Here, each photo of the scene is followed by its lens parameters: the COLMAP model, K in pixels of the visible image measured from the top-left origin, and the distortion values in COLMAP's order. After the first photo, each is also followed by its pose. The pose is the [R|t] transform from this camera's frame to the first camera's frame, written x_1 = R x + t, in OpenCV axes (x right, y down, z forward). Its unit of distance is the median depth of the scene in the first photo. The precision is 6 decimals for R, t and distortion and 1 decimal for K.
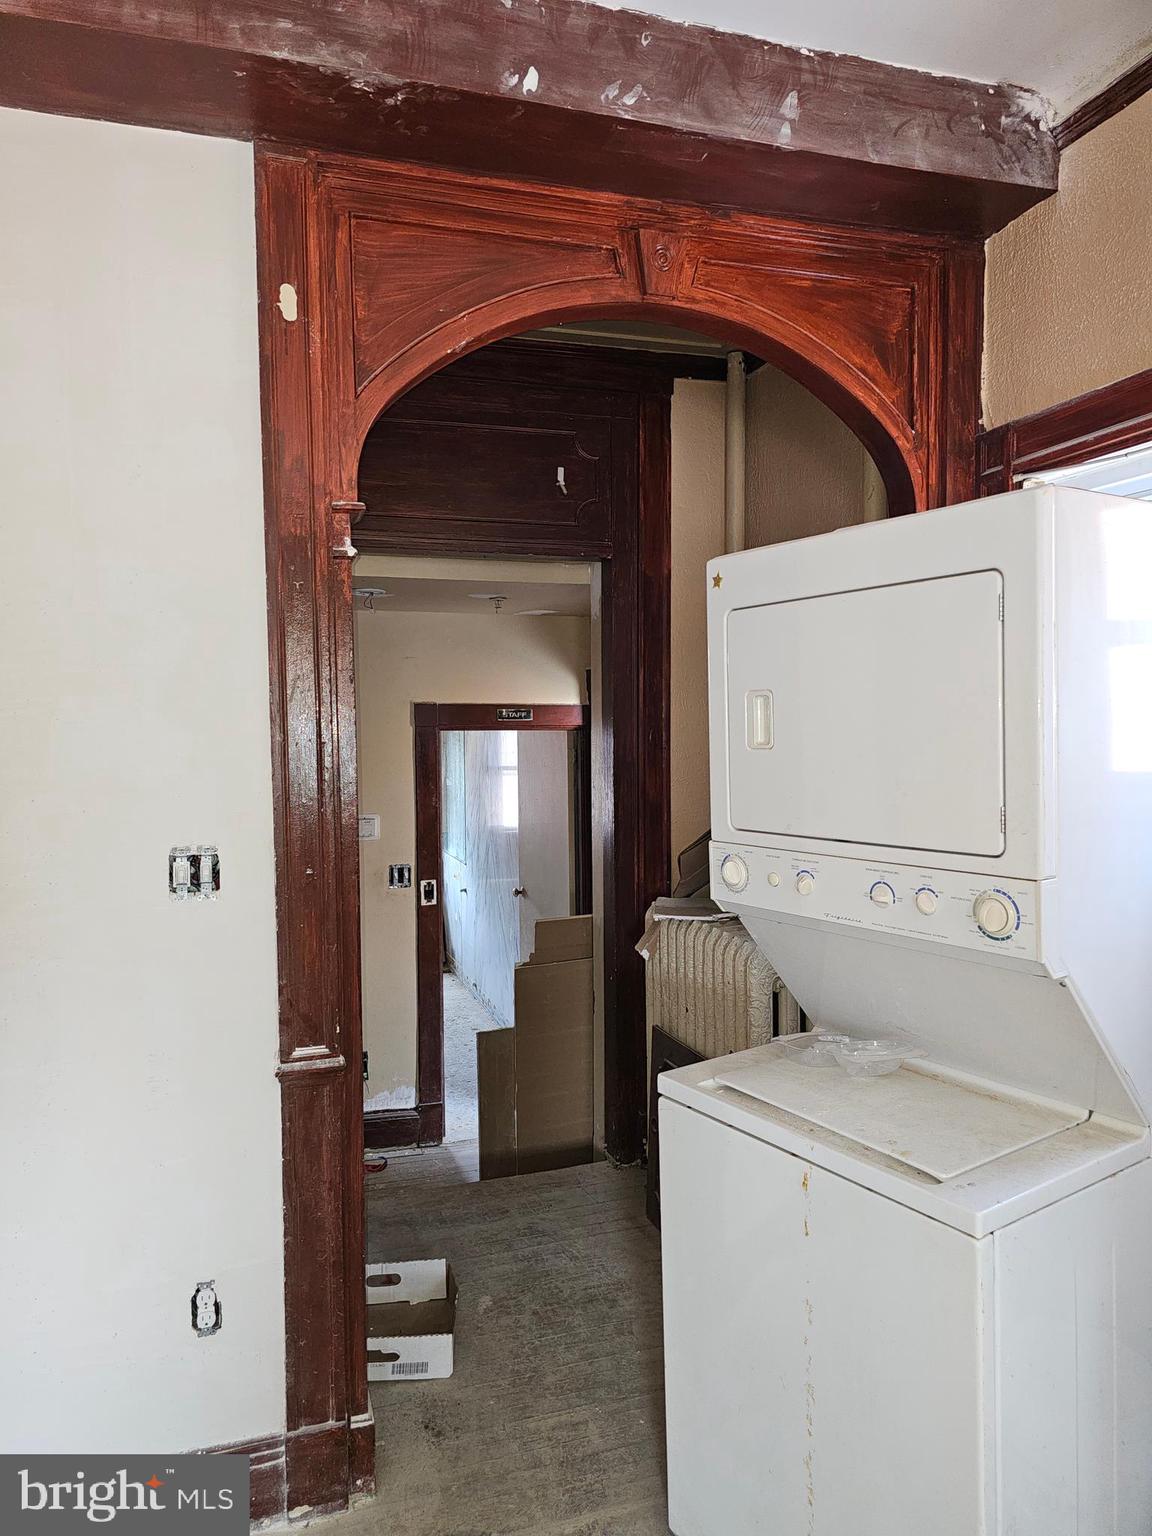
lens RADIAL K [[1034.1, 0, 562.1], [0, 1034.1, 768.3], [0, 0, 1]] dist [0.056426, -0.052886]
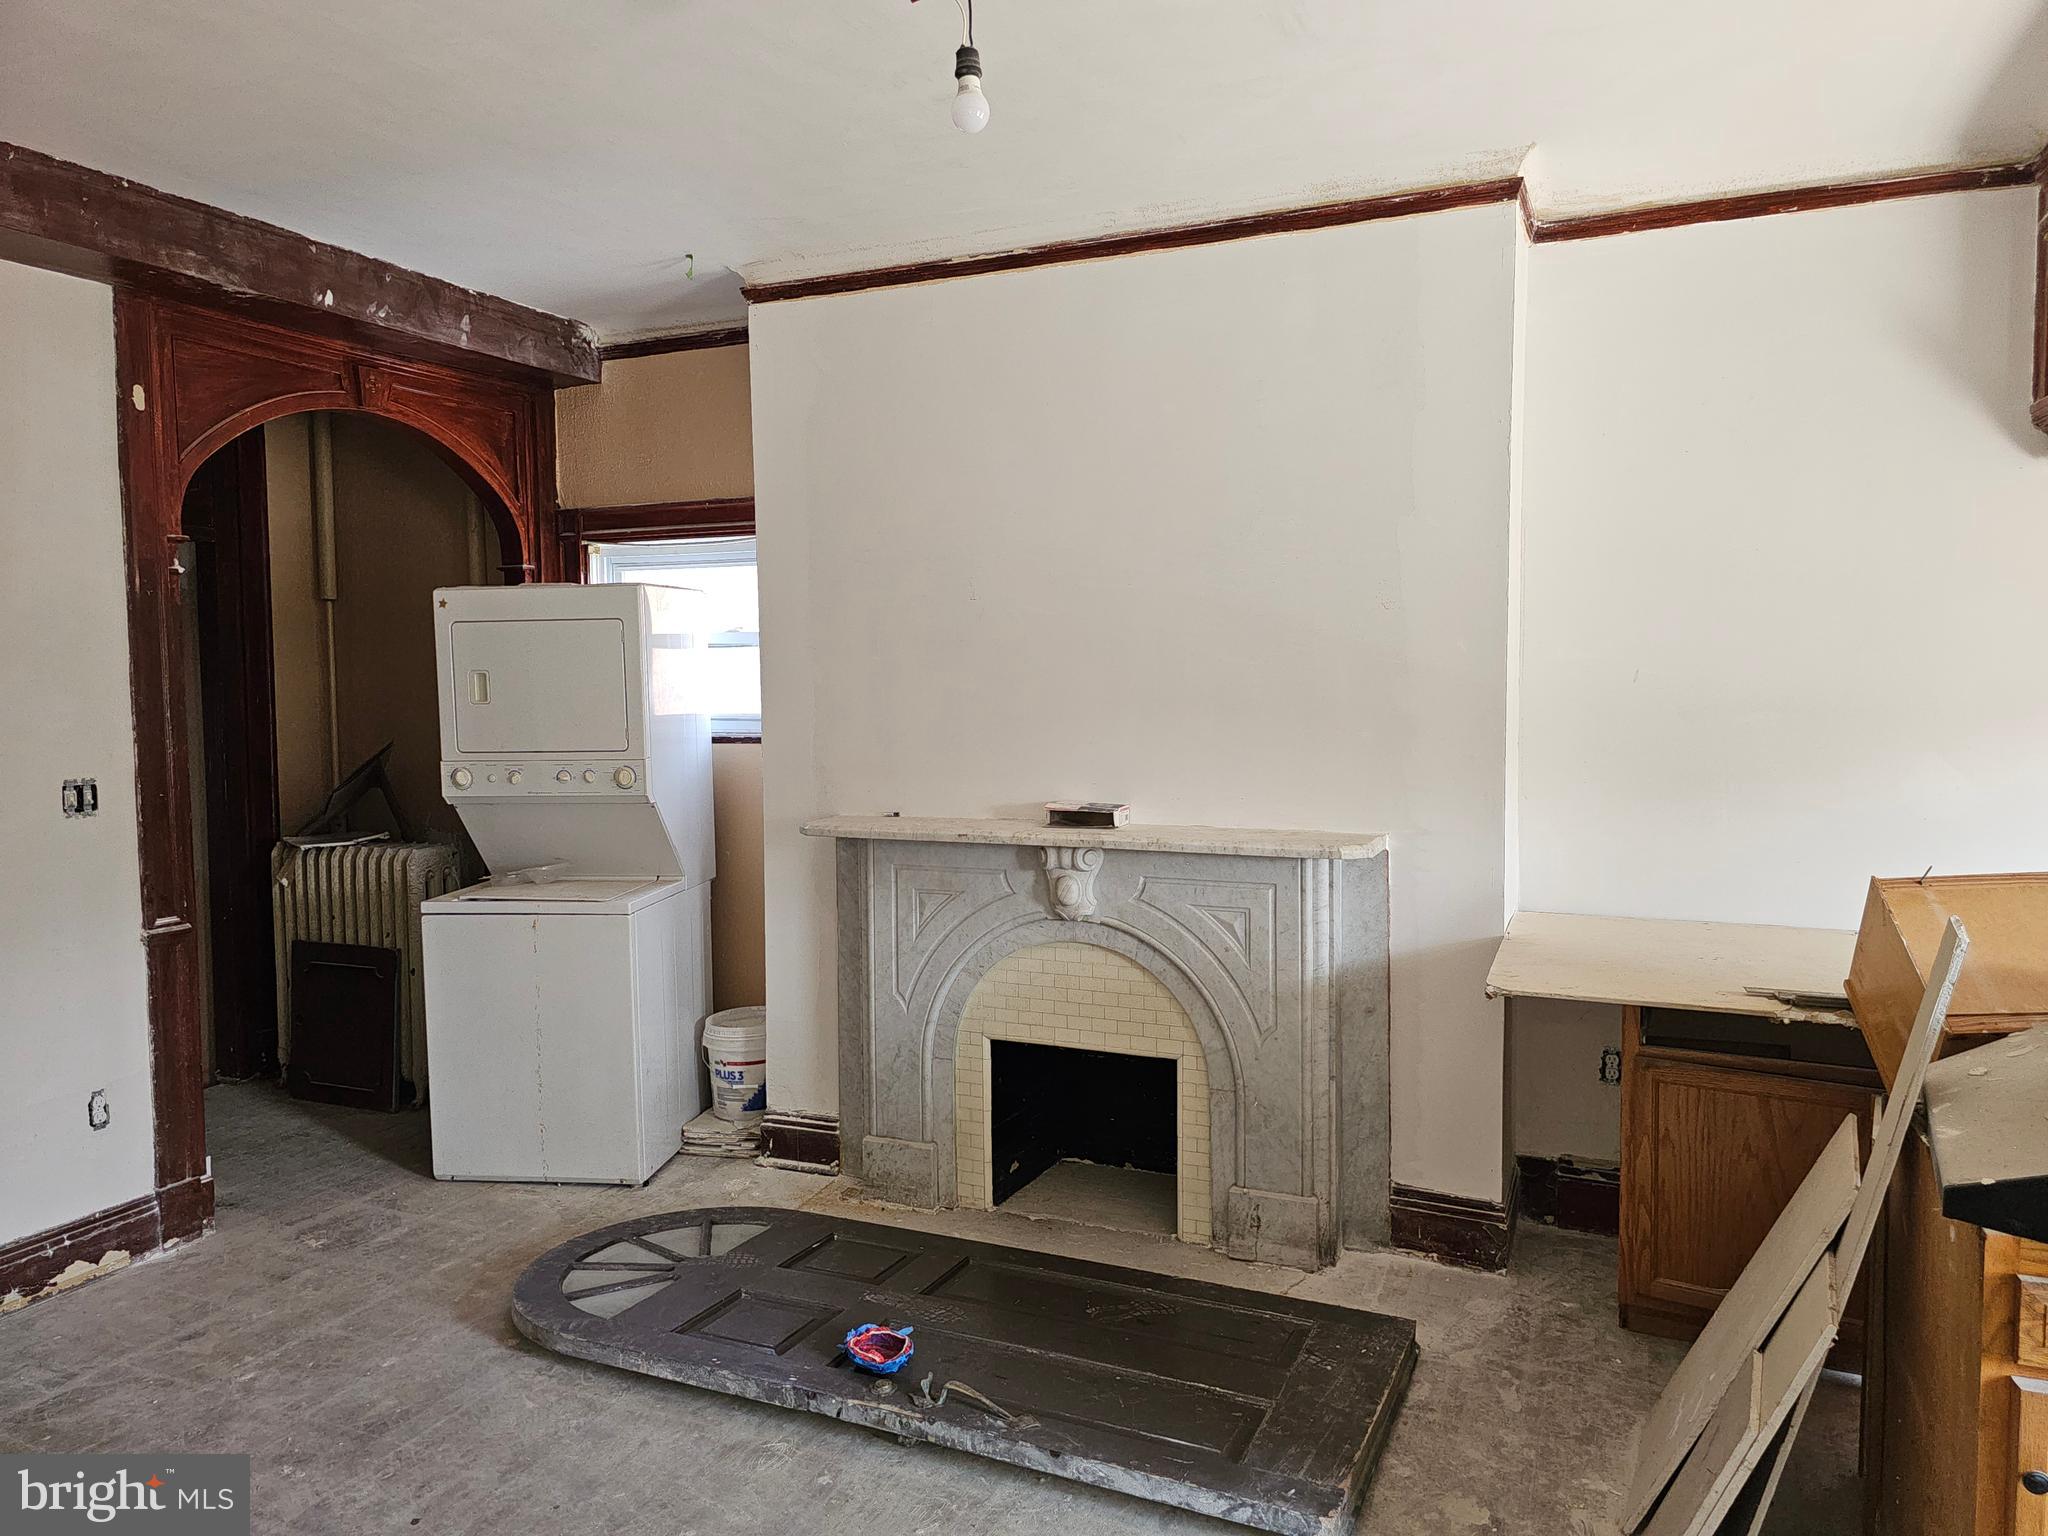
lens RADIAL K [[1378.7, 0, 1023.6], [0, 1378.7, 757.4], [0, 0, 1]] dist [0.056426, -0.052886]
pose [[0.665522, -0.039406, 0.745338, -0.878436], [0.033770, 0.999172, 0.022673, 0.045084], [-0.745614, 0.010080, 0.666302, -1.149129]]
